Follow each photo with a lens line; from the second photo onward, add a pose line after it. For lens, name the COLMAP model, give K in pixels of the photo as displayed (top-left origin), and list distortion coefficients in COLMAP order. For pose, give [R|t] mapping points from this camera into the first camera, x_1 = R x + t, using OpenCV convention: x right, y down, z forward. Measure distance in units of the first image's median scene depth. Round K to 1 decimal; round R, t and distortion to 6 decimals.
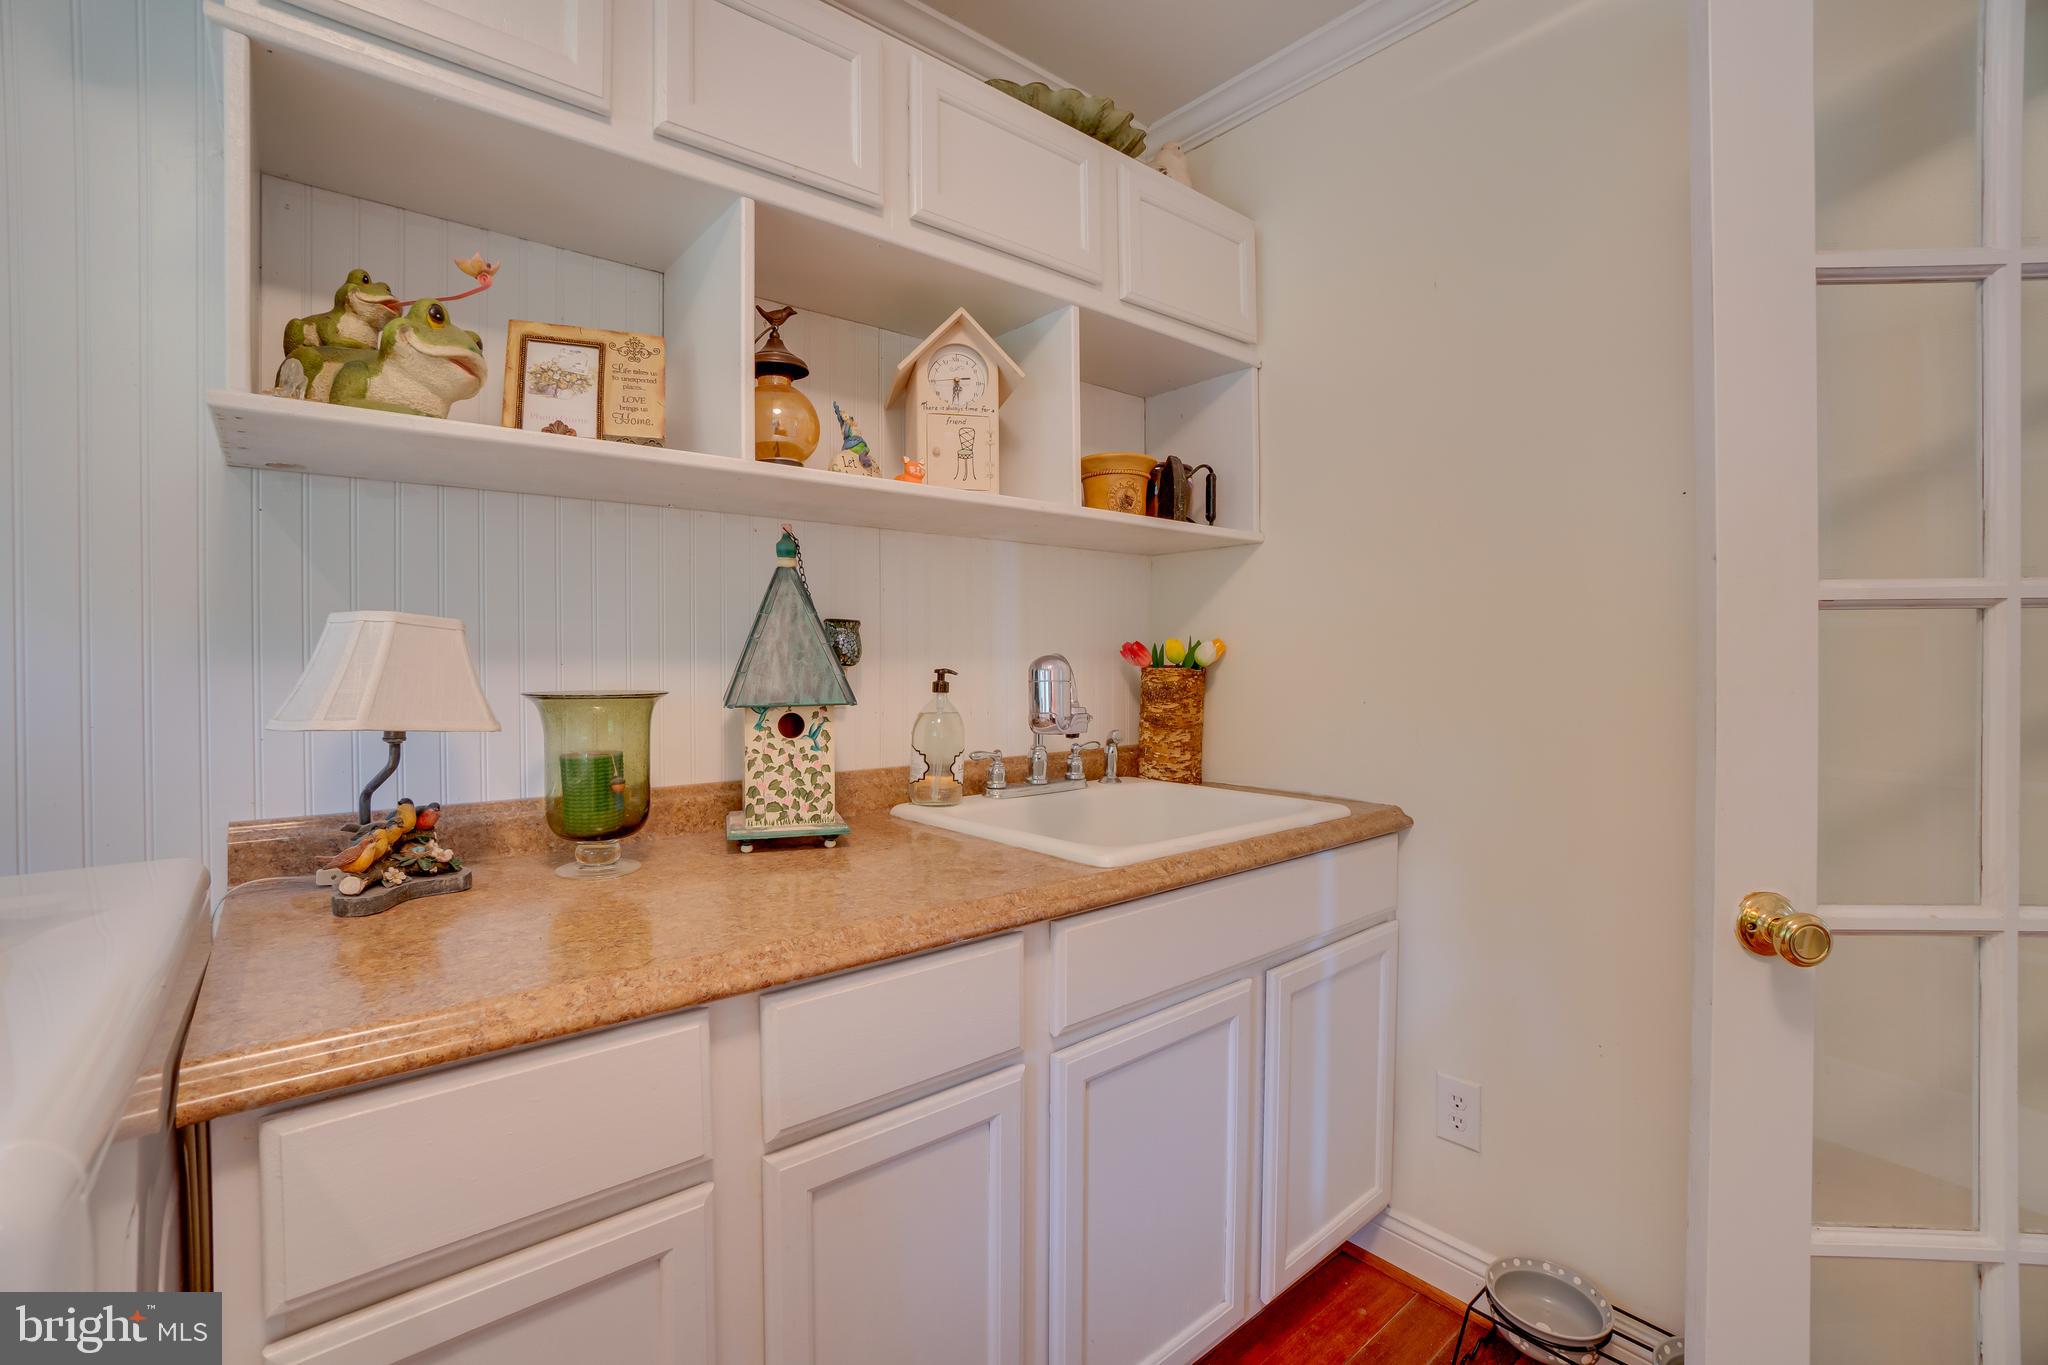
lens RADIAL K [[909.4, 0, 1018.8], [0, 909.4, 660.5], [0, 0, 1]] dist [-0.033572, 0.001179]
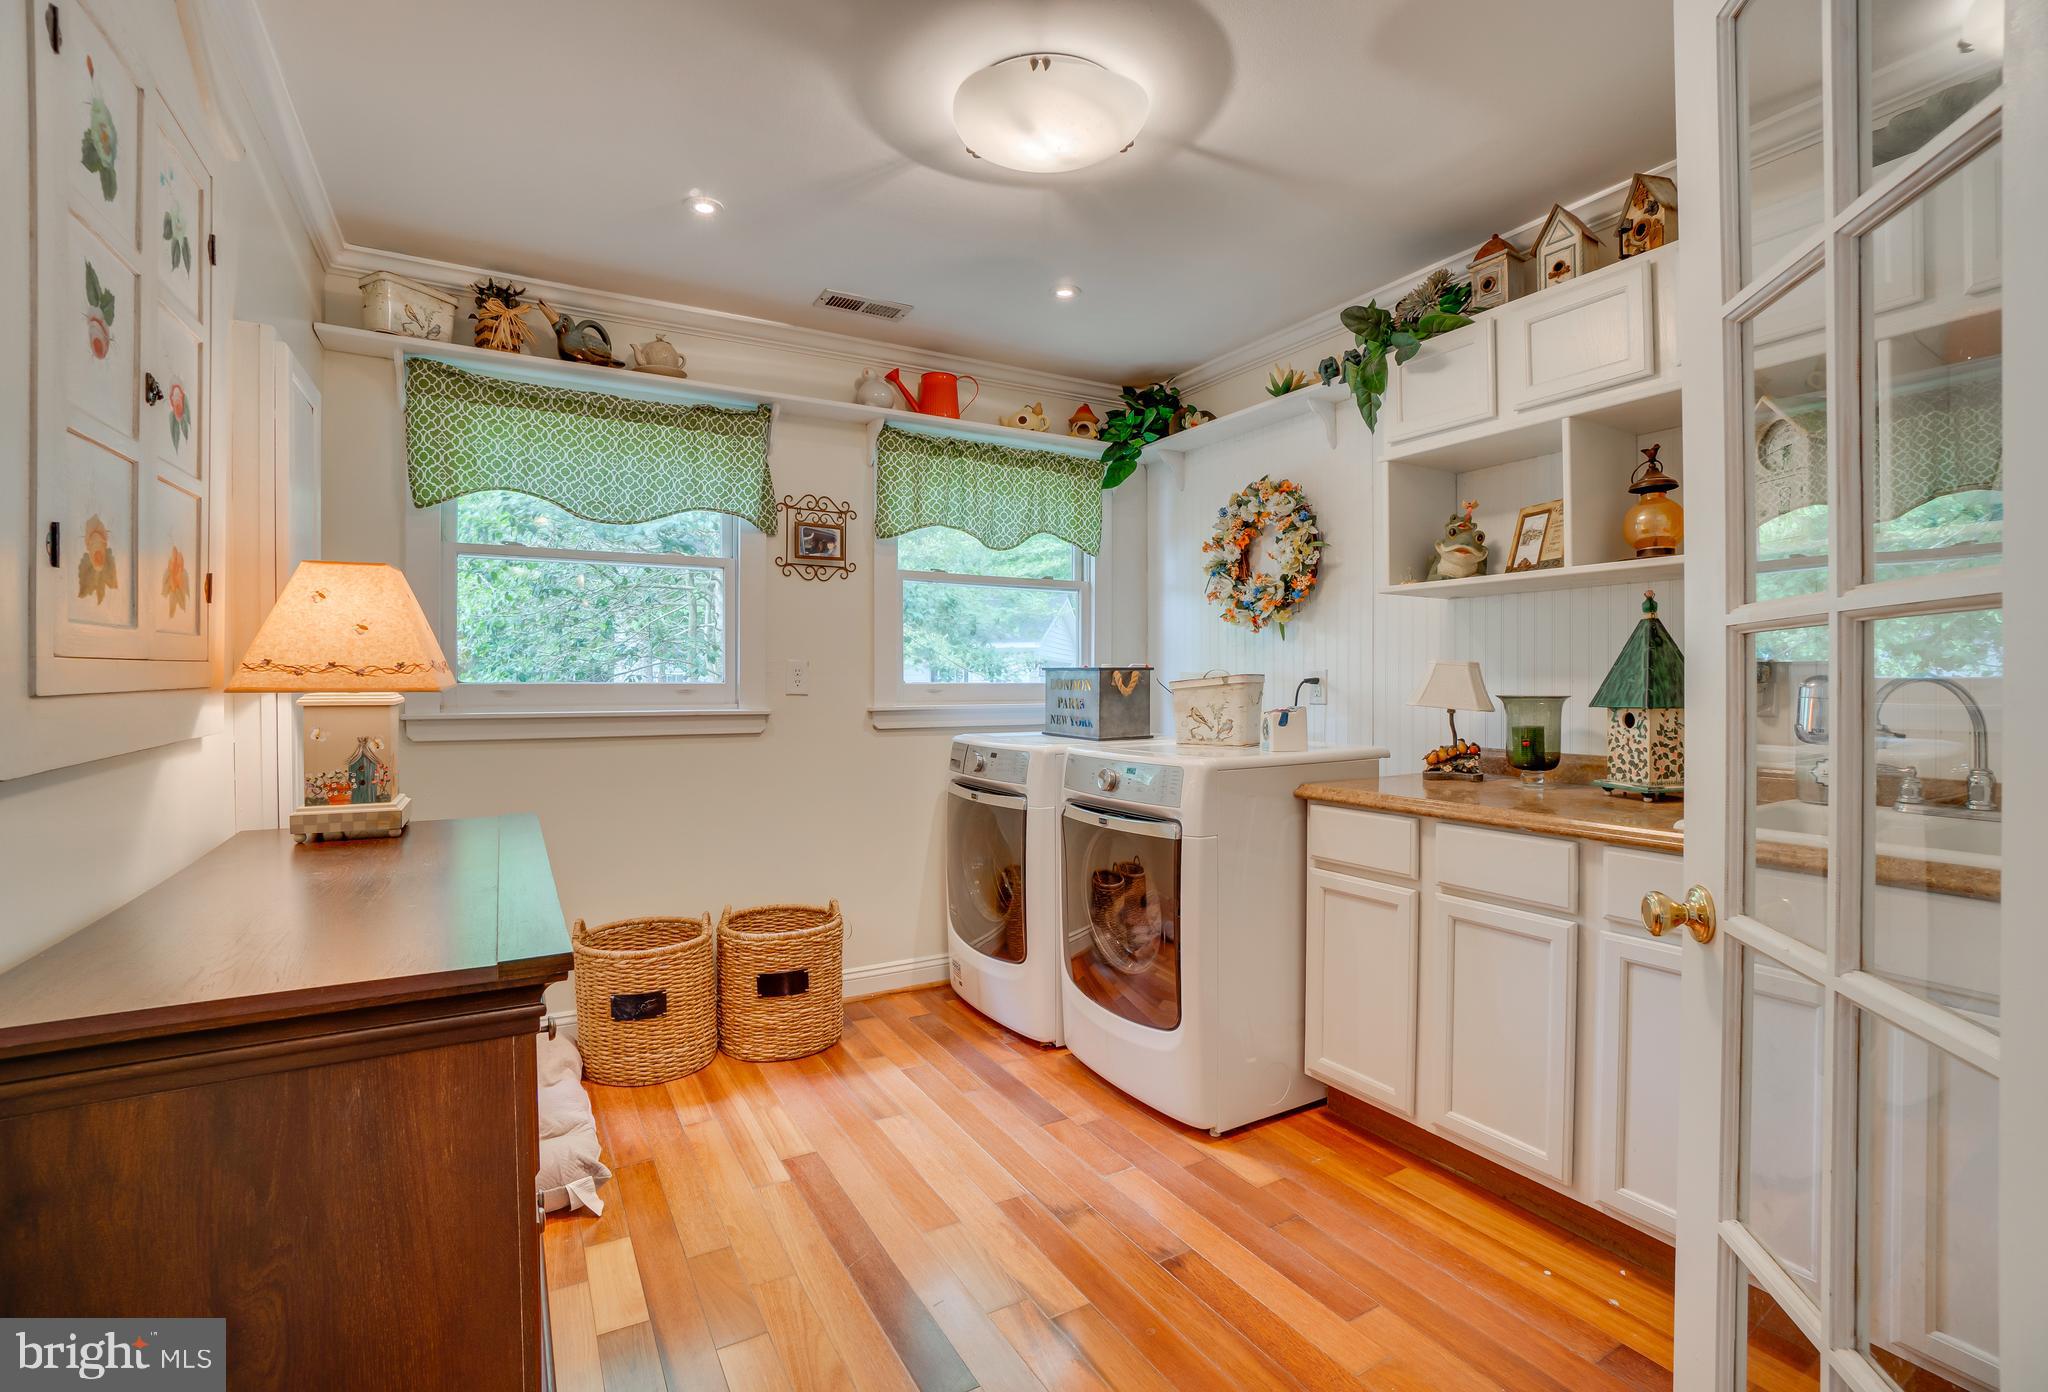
lens RADIAL K [[926.5, 0, 1024.0], [0, 926.5, 696.0], [0, 0, 1]] dist [-0.000086, -0.000003]
pose [[-0.173677, 0.016957, -0.984657, 1.529628], [-0.005327, 0.999821, 0.018158, 0.005561], [0.984788, 0.008399, -0.173555, 0.242042]]
